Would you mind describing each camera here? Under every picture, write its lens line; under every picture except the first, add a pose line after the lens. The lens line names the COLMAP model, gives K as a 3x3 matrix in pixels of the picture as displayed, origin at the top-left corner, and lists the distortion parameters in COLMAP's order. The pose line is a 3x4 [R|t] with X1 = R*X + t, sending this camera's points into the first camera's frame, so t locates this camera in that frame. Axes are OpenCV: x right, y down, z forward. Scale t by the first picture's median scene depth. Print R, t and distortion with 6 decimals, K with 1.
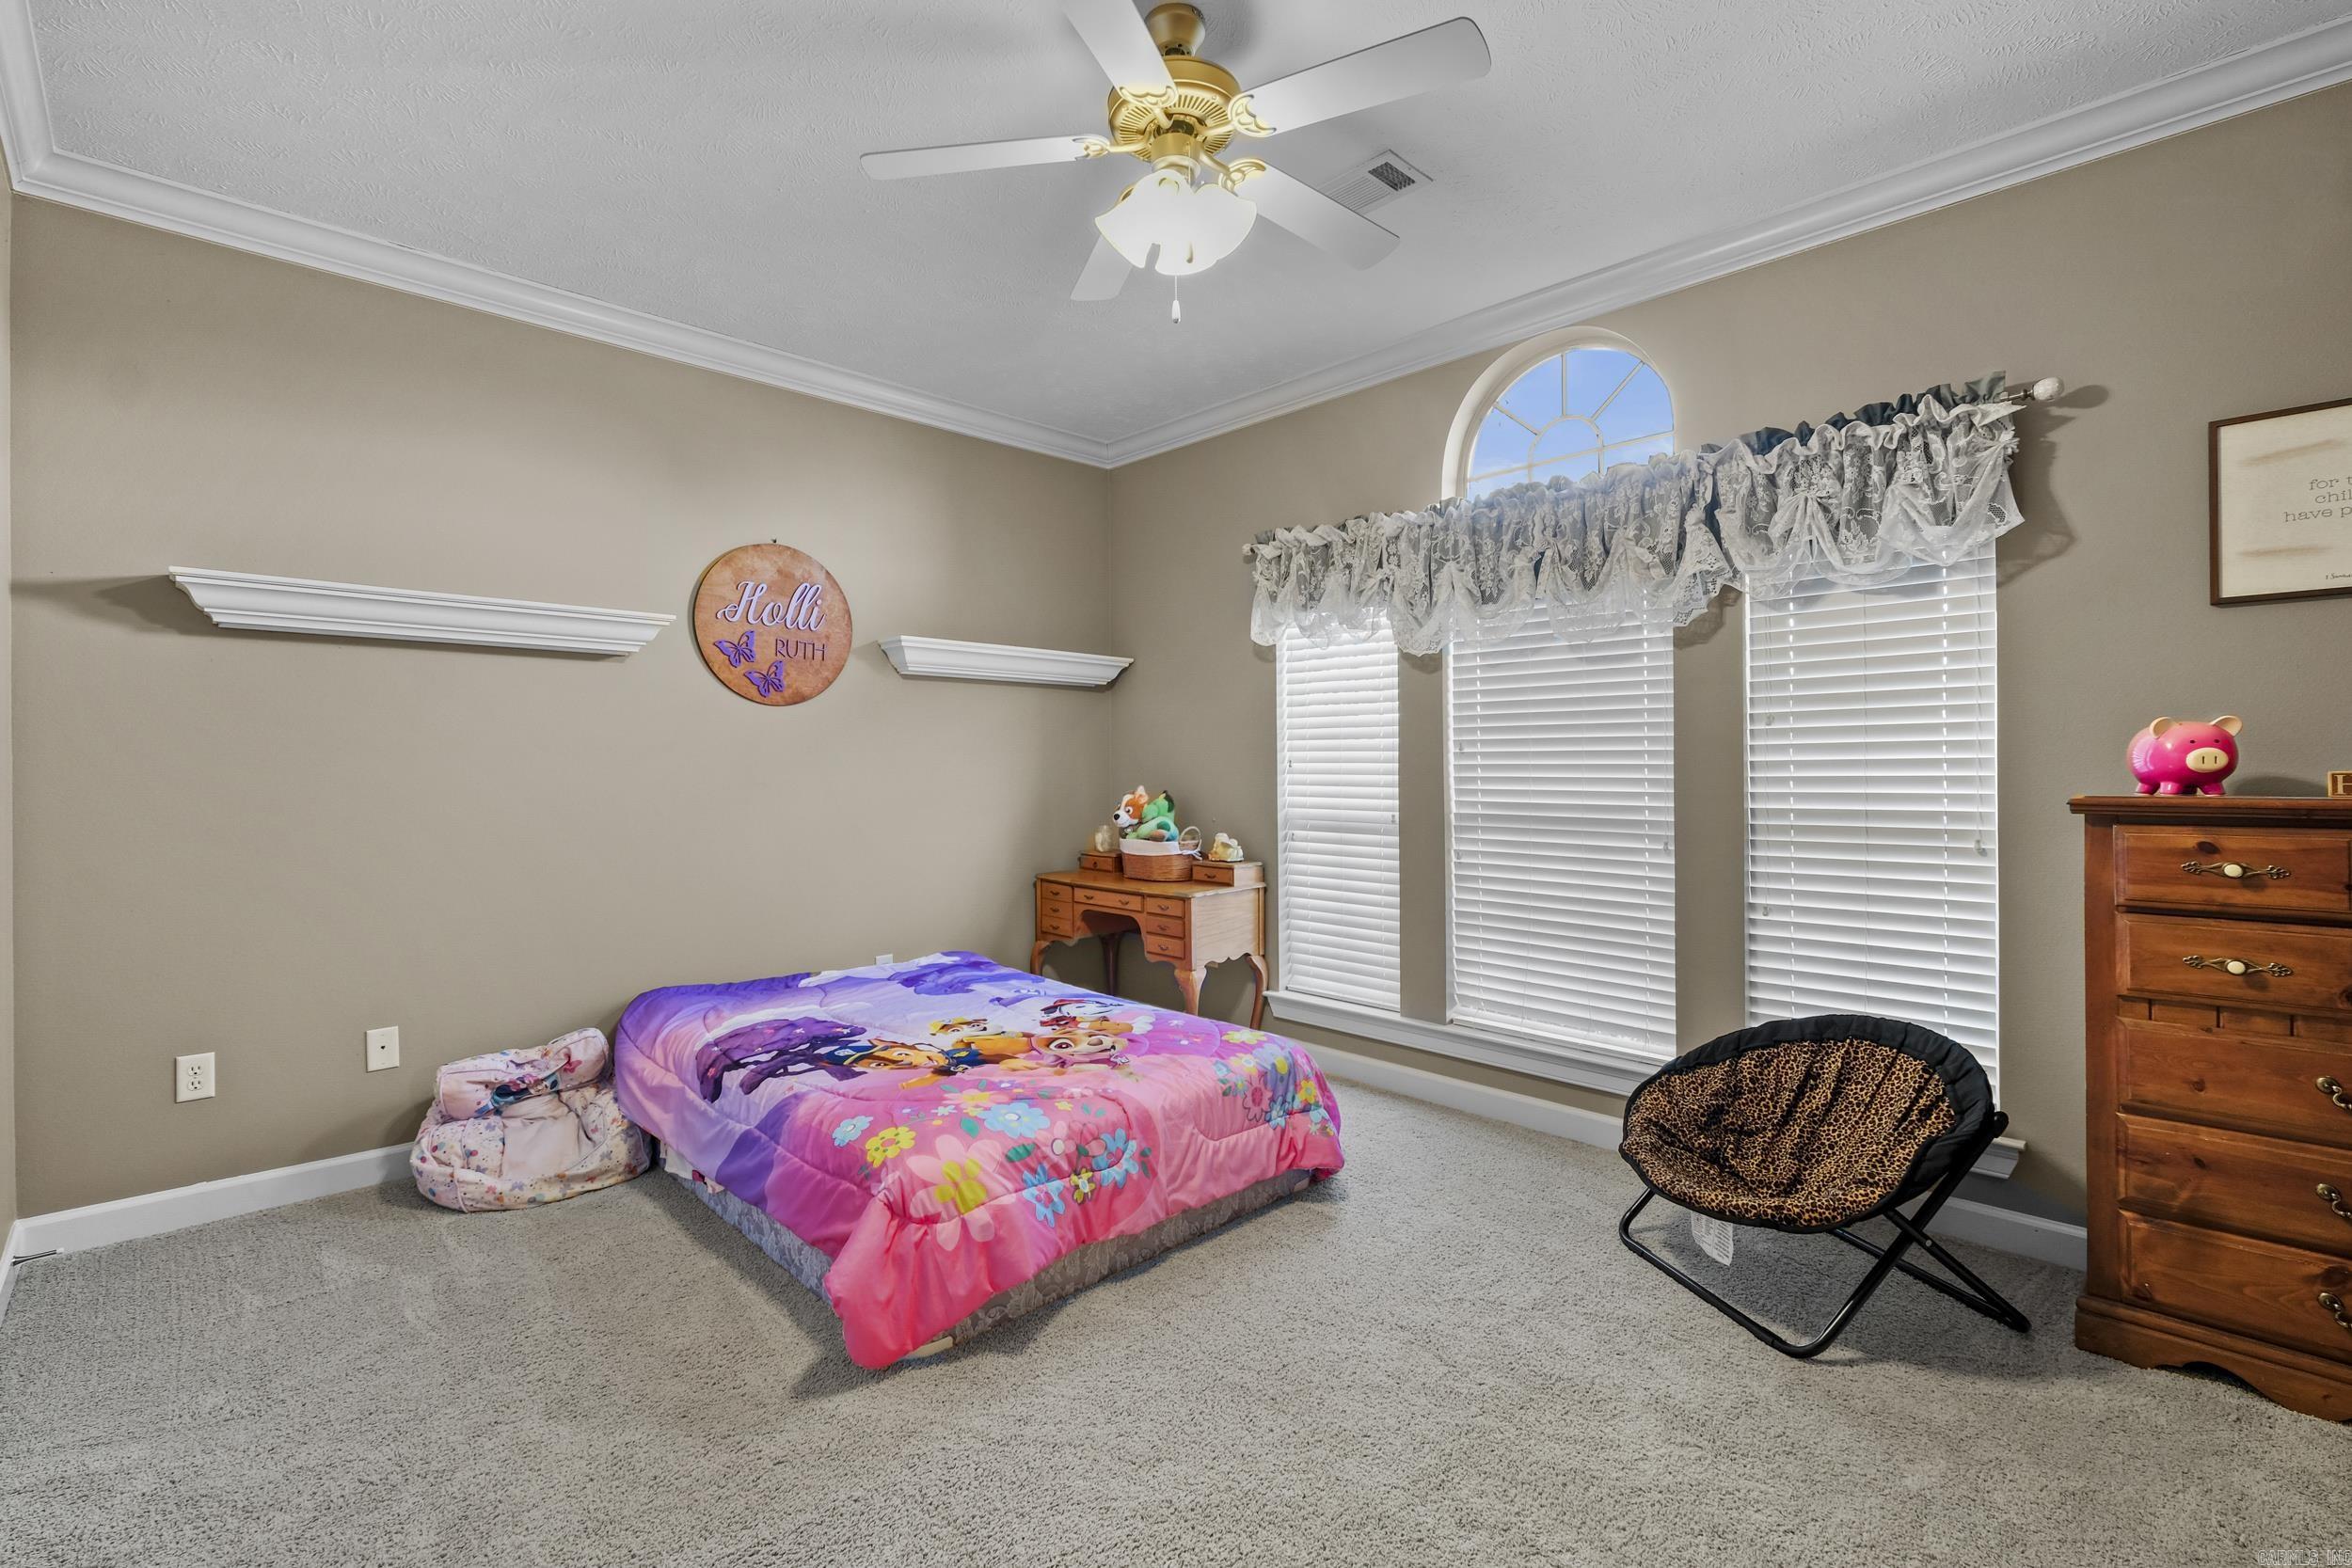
lens RADIAL K [[1035.4, 0, 1165.8], [0, 1035.4, 772.5], [0, 0, 1]] dist [-0.008840, 0.000823]
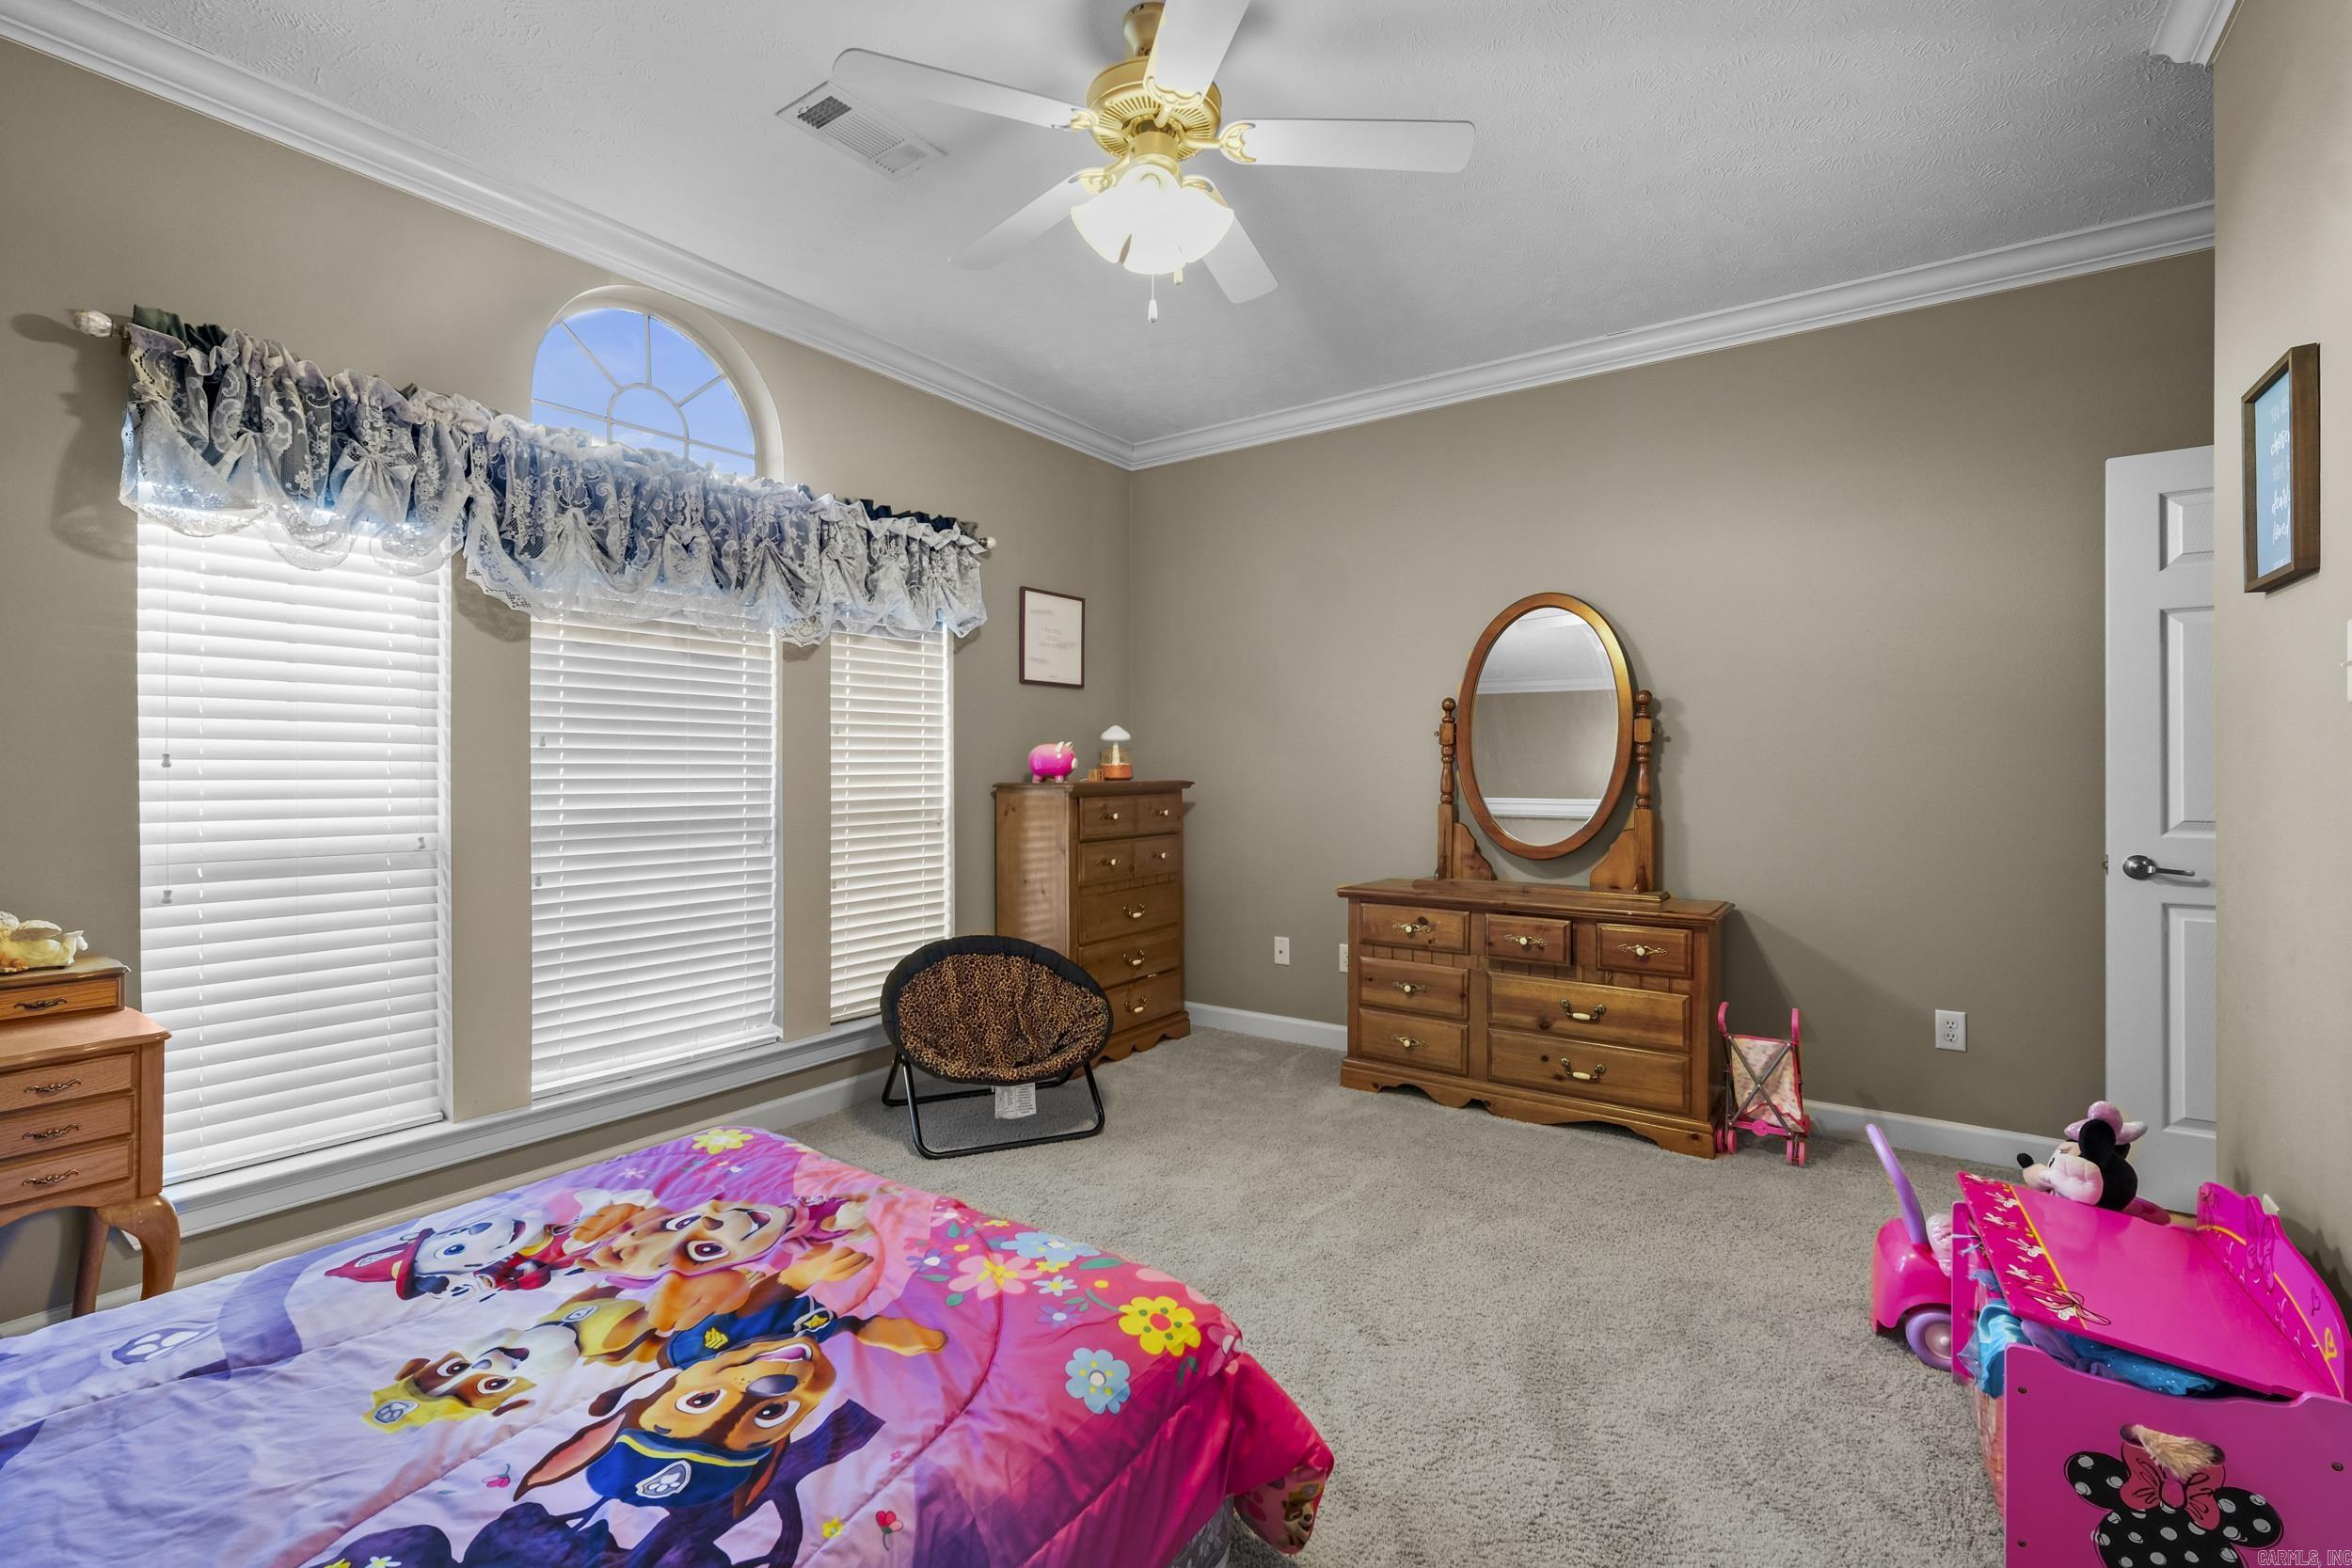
lens RADIAL K [[1035.4, 0, 1163.8], [0, 1035.4, 775.7], [0, 0, 1]] dist [-0.008840, 0.000823]
pose [[-0.187473, -0.005517, 0.982254, -0.741197], [0.004697, 0.999968, 0.006513, -0.001987], [-0.982259, 0.005835, -0.187441, 0.895406]]
